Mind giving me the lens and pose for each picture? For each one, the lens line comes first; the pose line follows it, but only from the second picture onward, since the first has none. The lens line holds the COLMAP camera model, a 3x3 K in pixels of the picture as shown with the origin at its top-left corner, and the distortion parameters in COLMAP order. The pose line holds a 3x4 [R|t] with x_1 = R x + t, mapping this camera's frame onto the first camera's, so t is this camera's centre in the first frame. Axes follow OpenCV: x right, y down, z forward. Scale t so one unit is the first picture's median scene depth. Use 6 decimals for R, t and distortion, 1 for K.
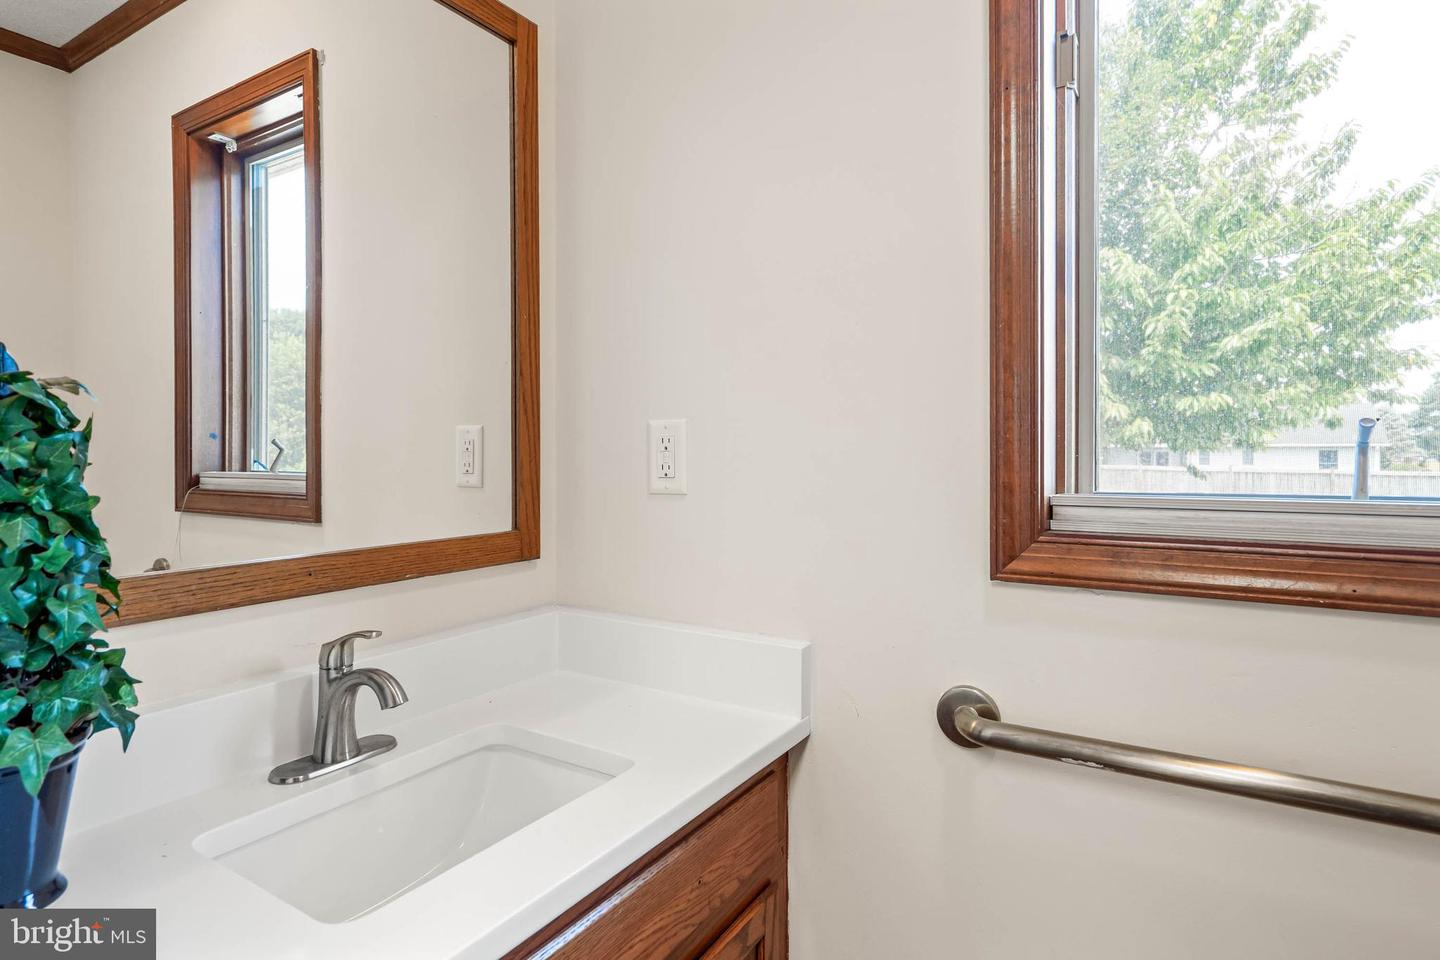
lens RADIAL K [[780.9, 0, 715.9], [0, 780.9, 477.0], [0, 0, 1]] dist [0.004014, 0.001713]
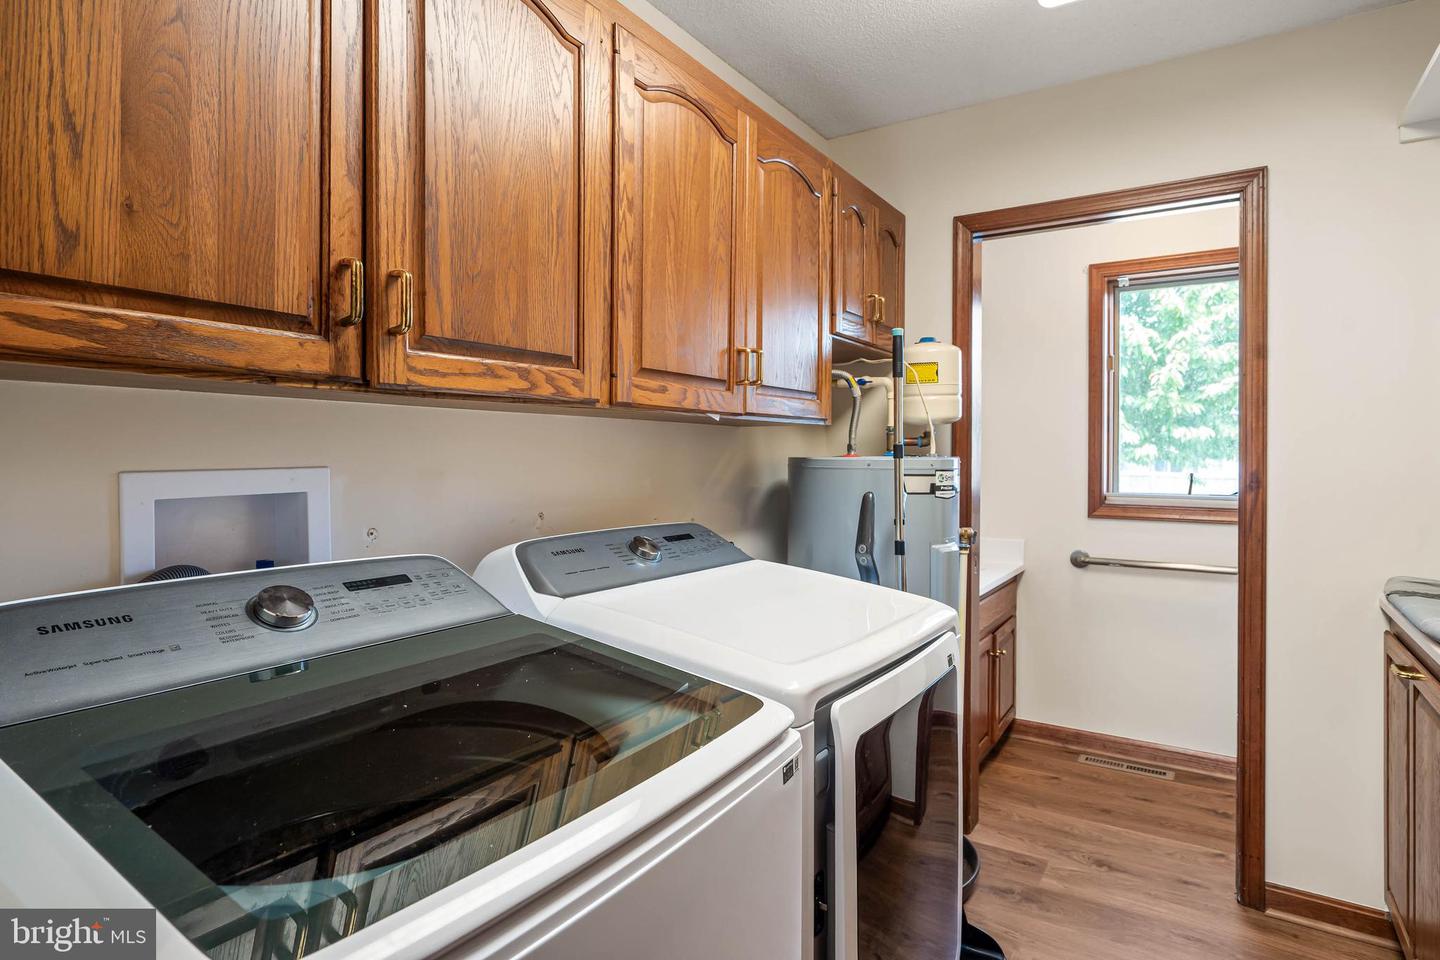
lens RADIAL K [[780.9, 0, 715.9], [0, 780.9, 477.0], [0, 0, 1]] dist [0.004014, 0.001713]
pose [[0.999841, 0.001595, -0.017771, -0.198656], [-0.001723, 0.999973, -0.007198, -0.003295], [0.017759, 0.007228, 0.999816, -0.401256]]
